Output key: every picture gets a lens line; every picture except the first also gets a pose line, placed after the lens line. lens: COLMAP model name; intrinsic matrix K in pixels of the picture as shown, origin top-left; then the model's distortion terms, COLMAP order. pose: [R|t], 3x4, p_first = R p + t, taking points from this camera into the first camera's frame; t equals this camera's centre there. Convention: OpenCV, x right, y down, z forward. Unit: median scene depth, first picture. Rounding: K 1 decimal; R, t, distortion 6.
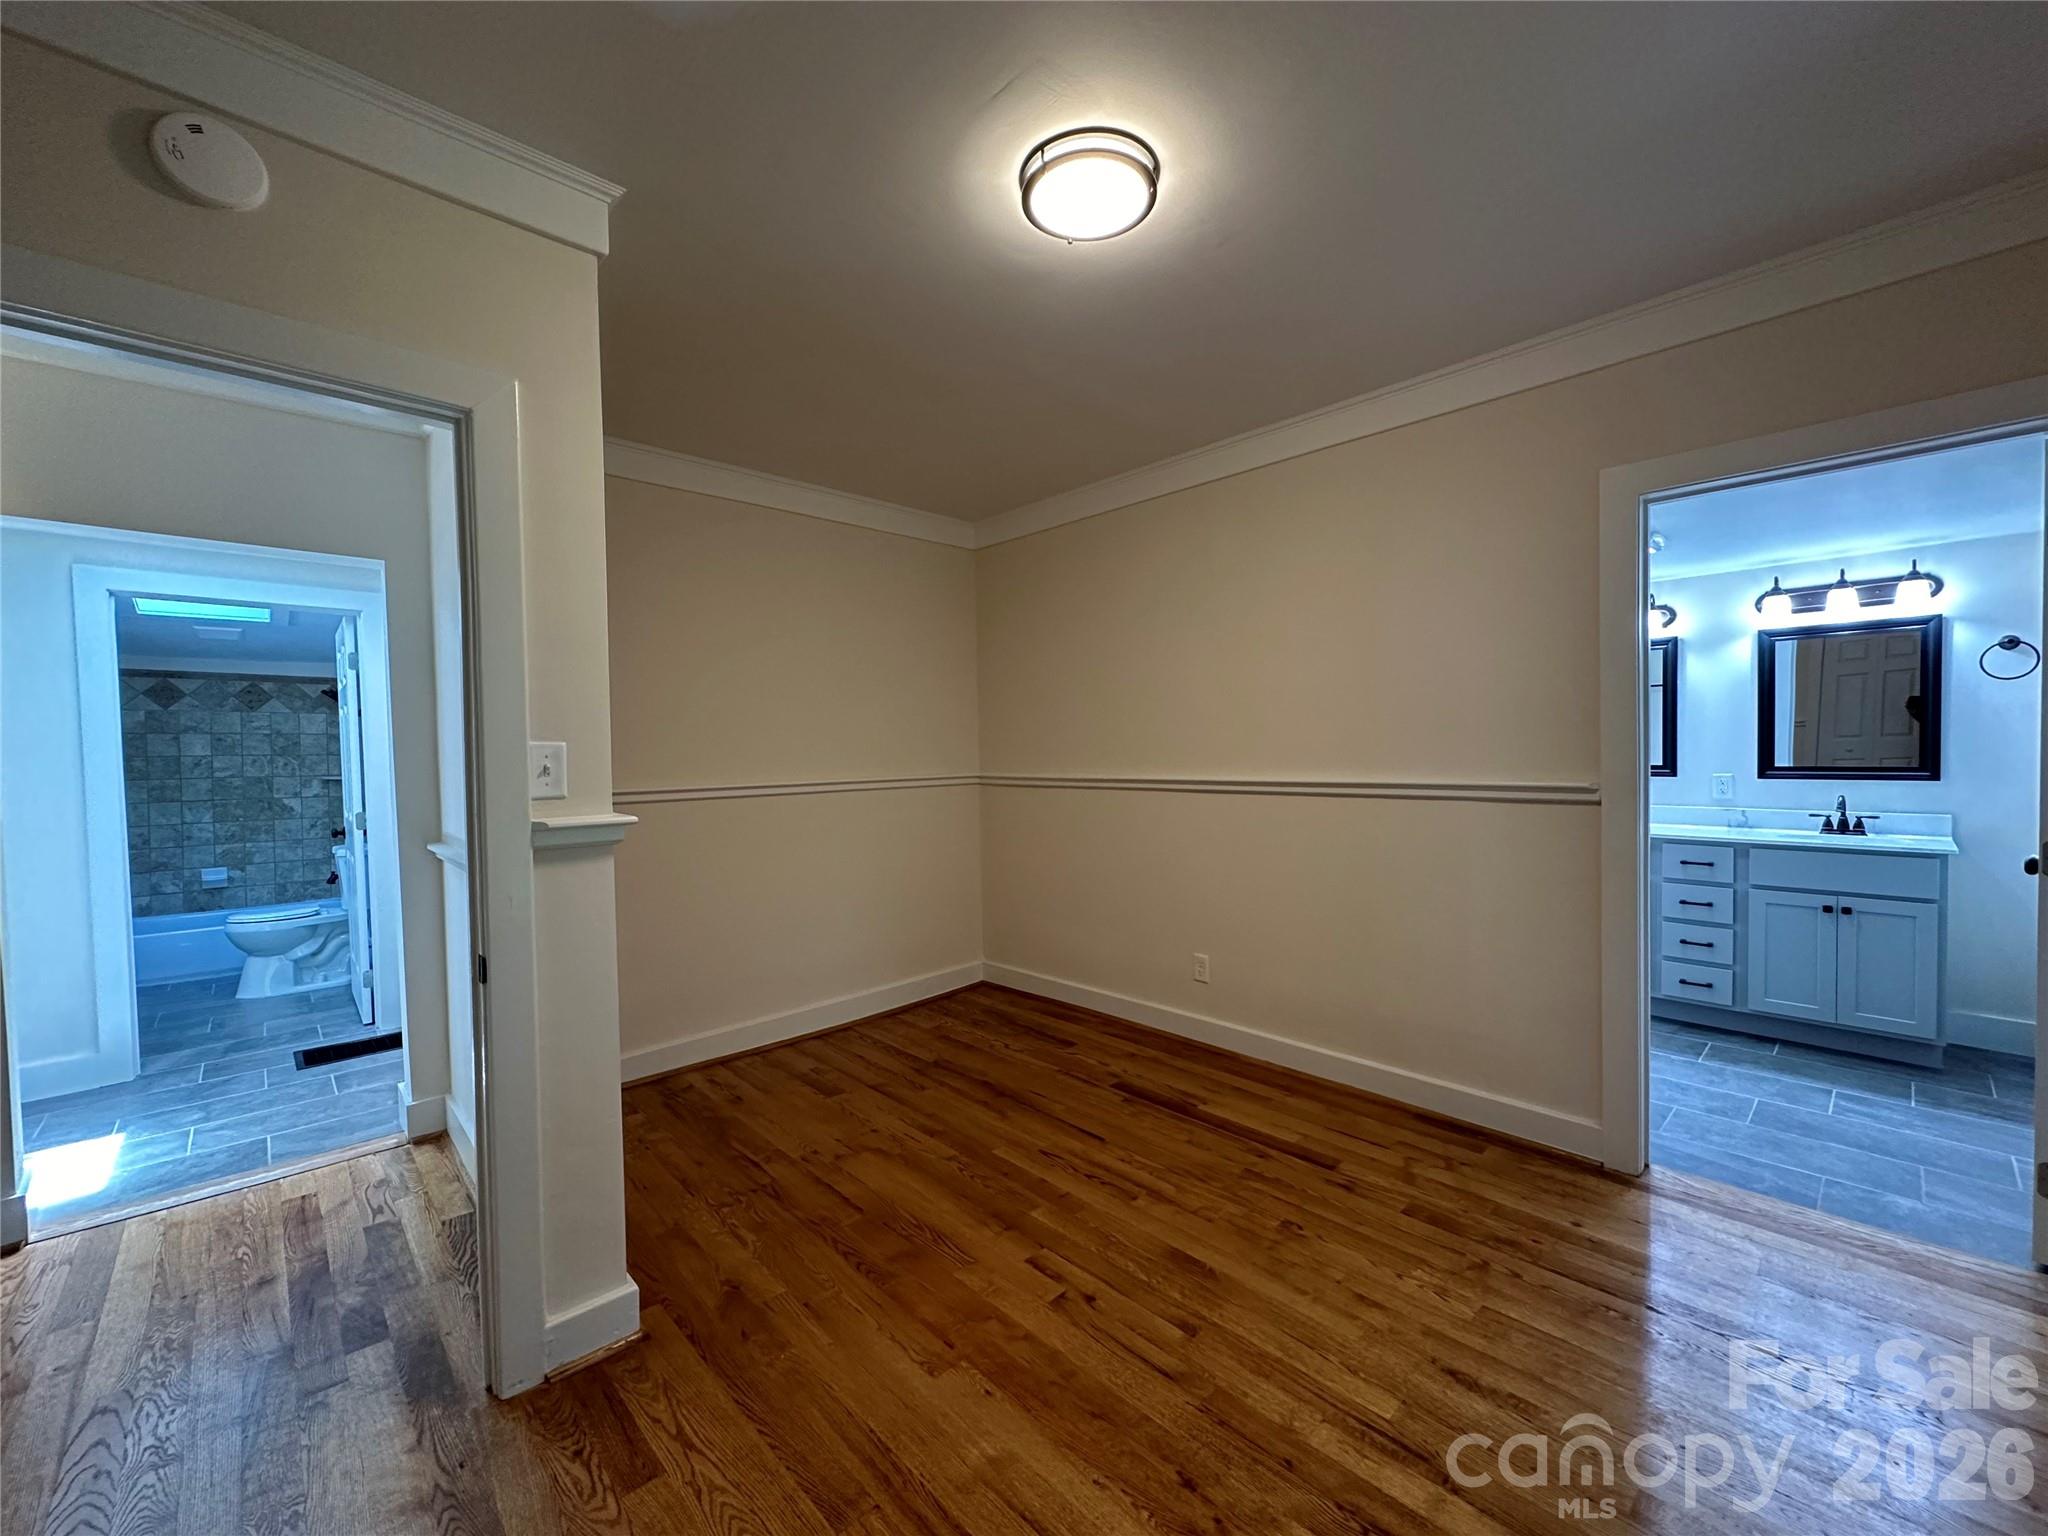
lens RADIAL K [[816.7, 0, 1024.9], [0, 816.7, 768.4], [0, 0, 1]] dist [-0.001664, 0.000201]
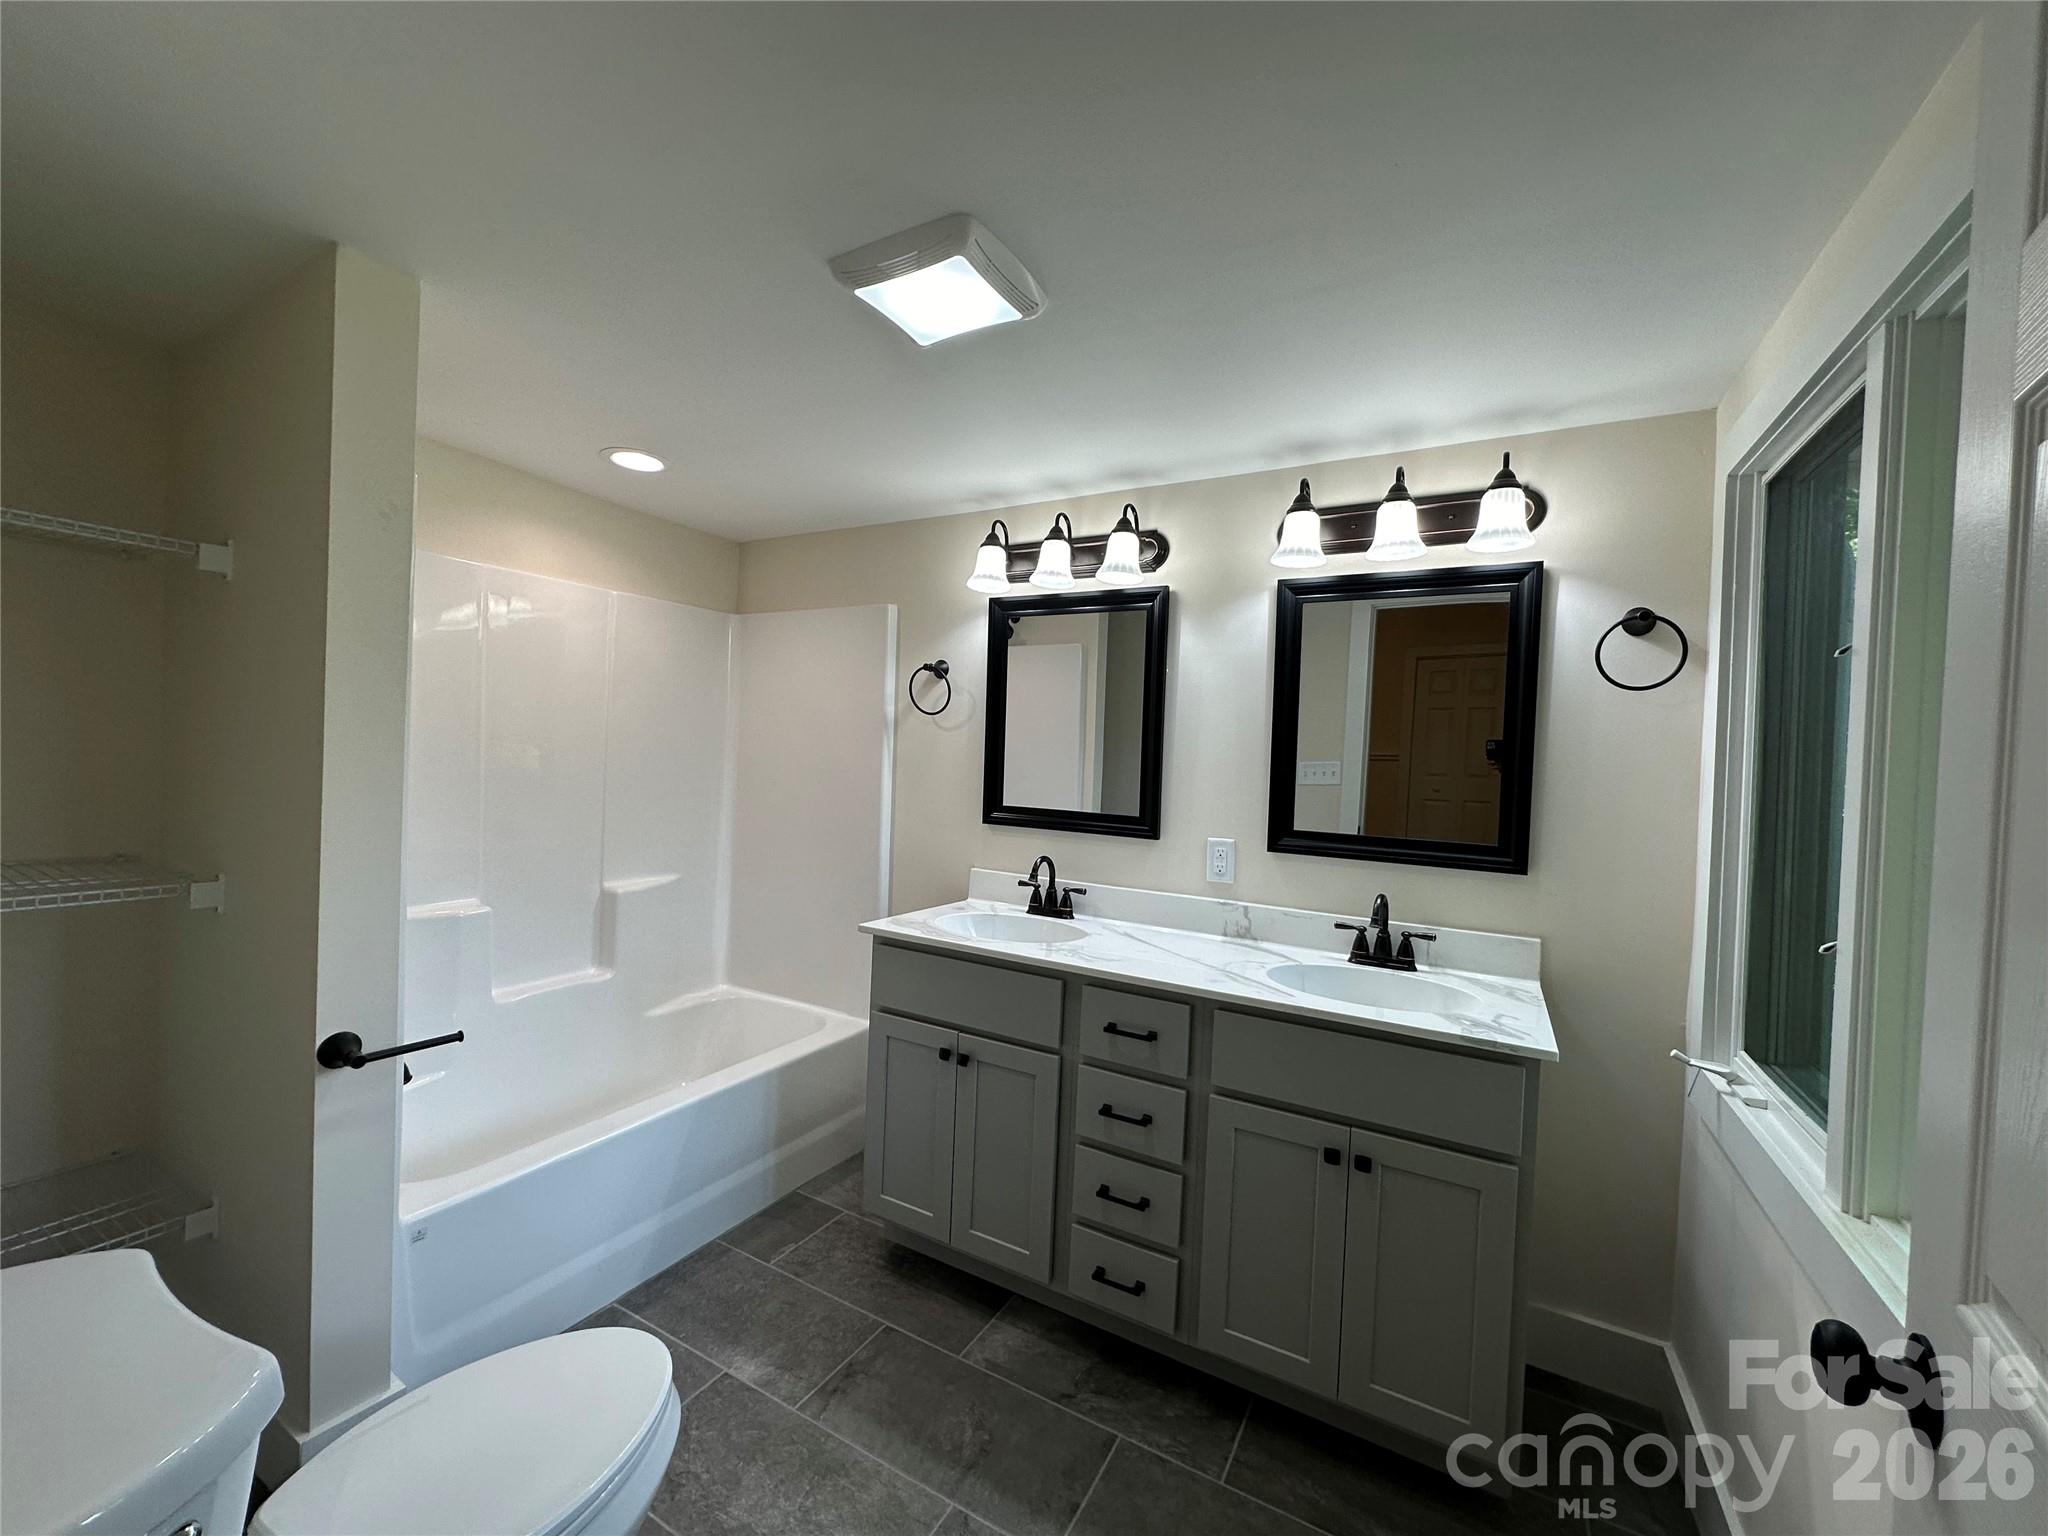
lens RADIAL K [[816.7, 0, 1024.9], [0, 816.7, 768.4], [0, 0, 1]] dist [-0.001664, 0.000201]
pose [[0.952063, 0.048496, 0.302032, 0.674785], [-0.047105, 0.998819, -0.011893, -0.034255], [-0.302252, -0.002904, 0.953224, 0.617820]]
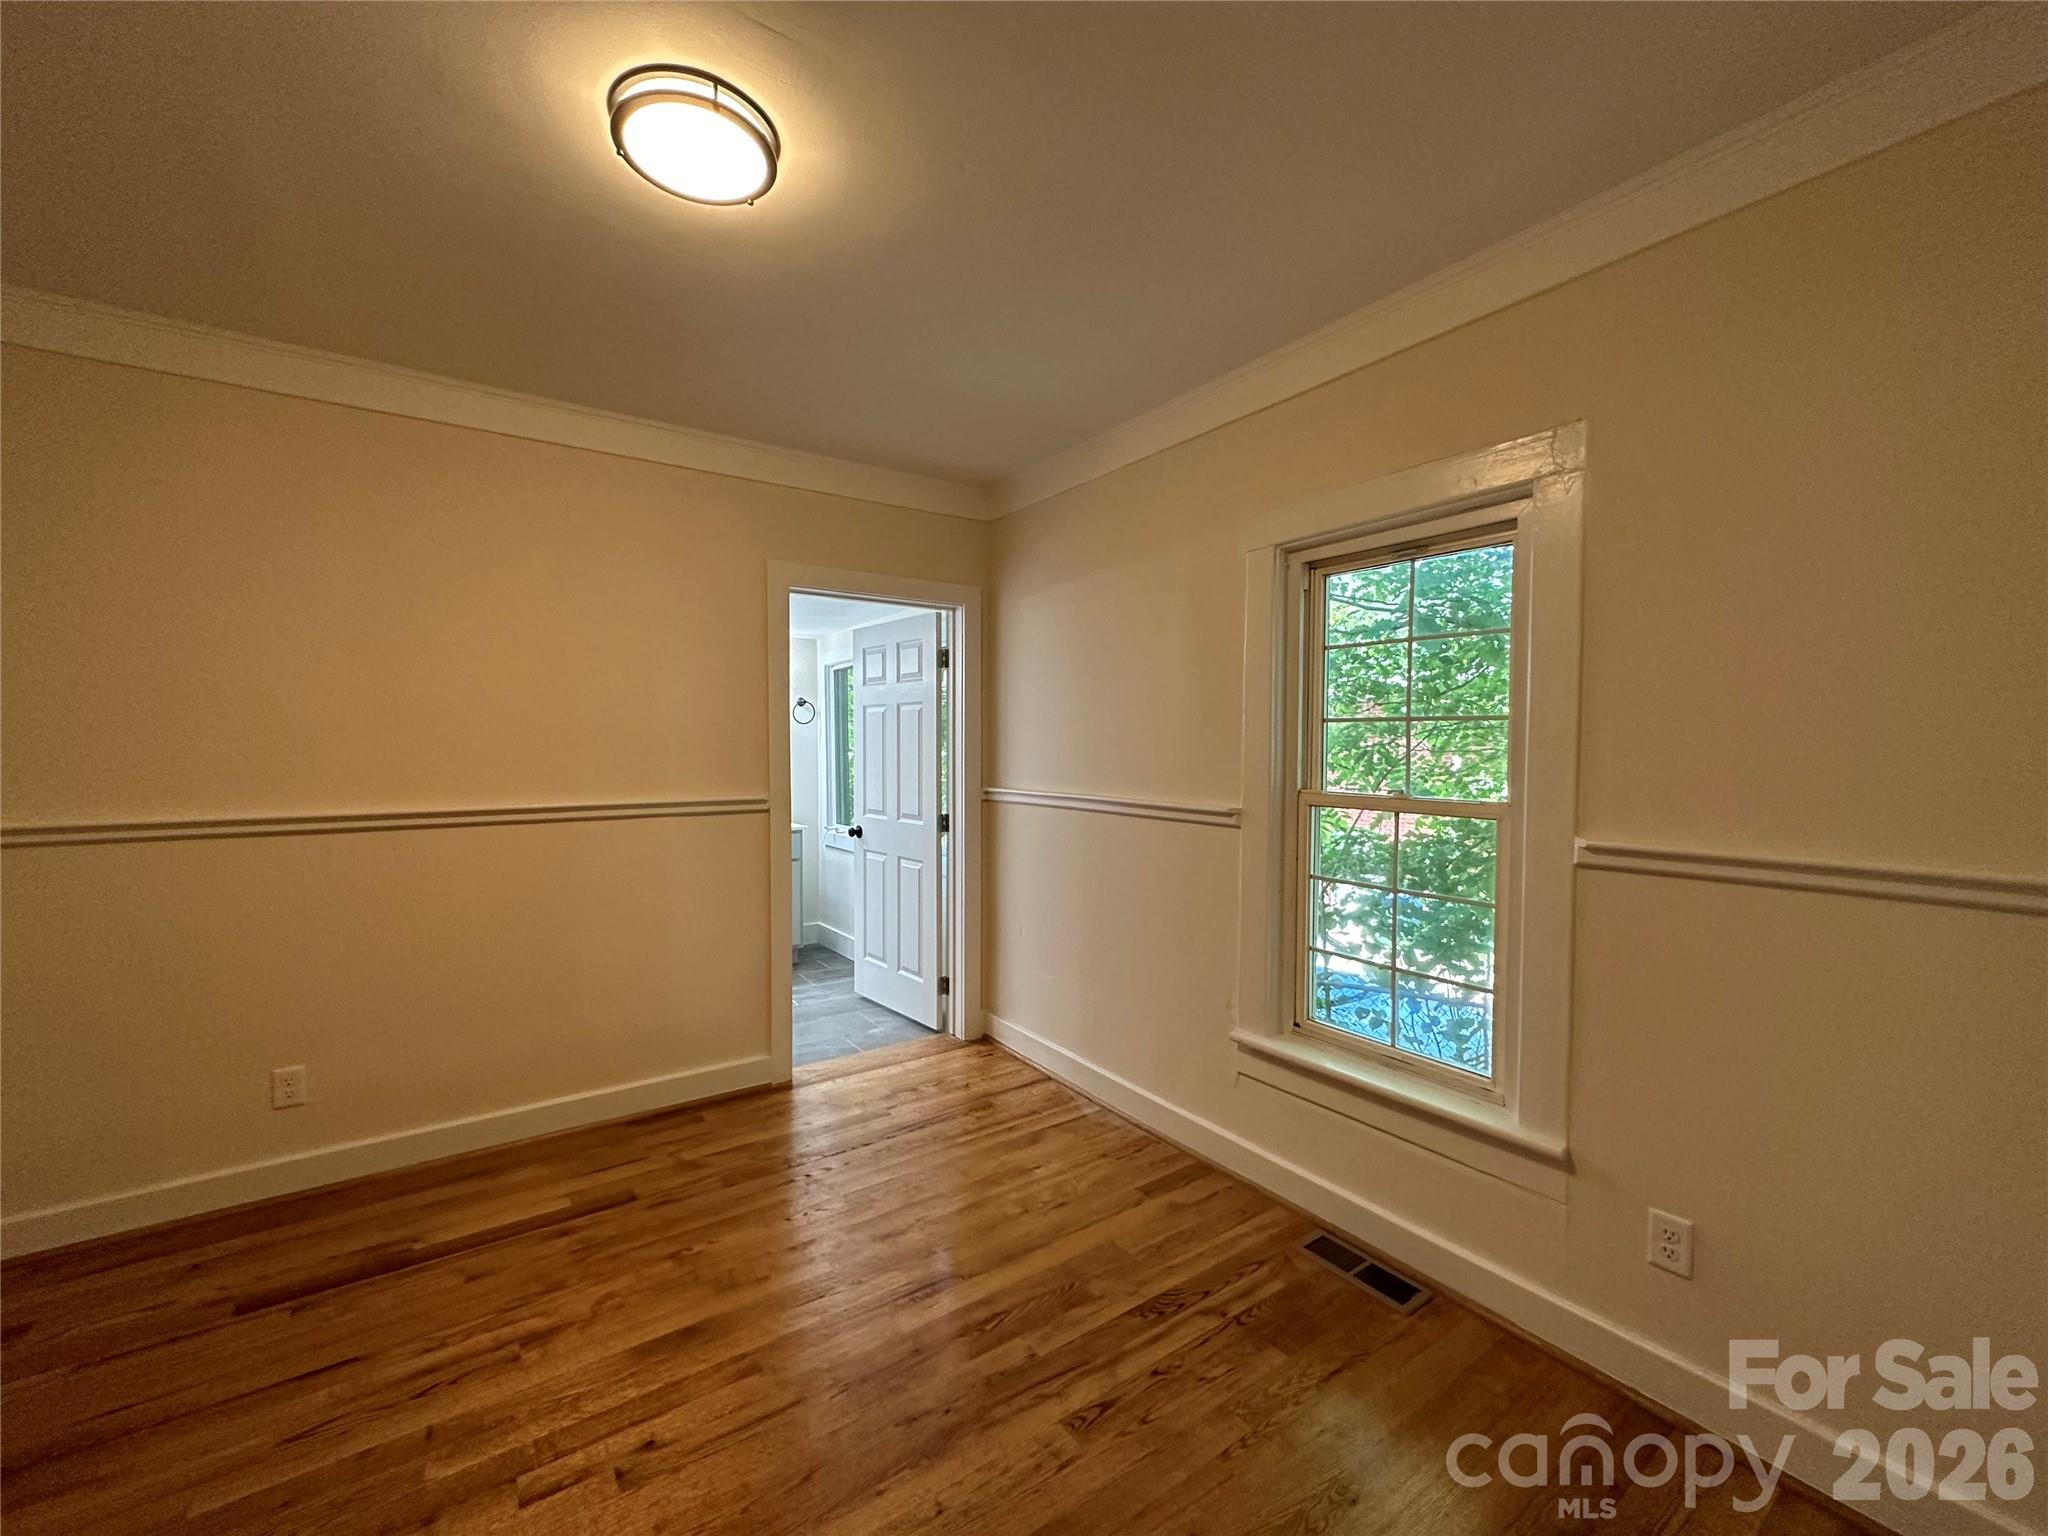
lens RADIAL K [[816.7, 0, 1024.9], [0, 816.7, 768.4], [0, 0, 1]] dist [-0.001664, 0.000201]
pose [[0.147327, -0.009376, 0.989043, -0.405466], [0.021136, 0.999757, 0.006329, -0.019296], [-0.988862, 0.019972, 0.147490, 0.294226]]
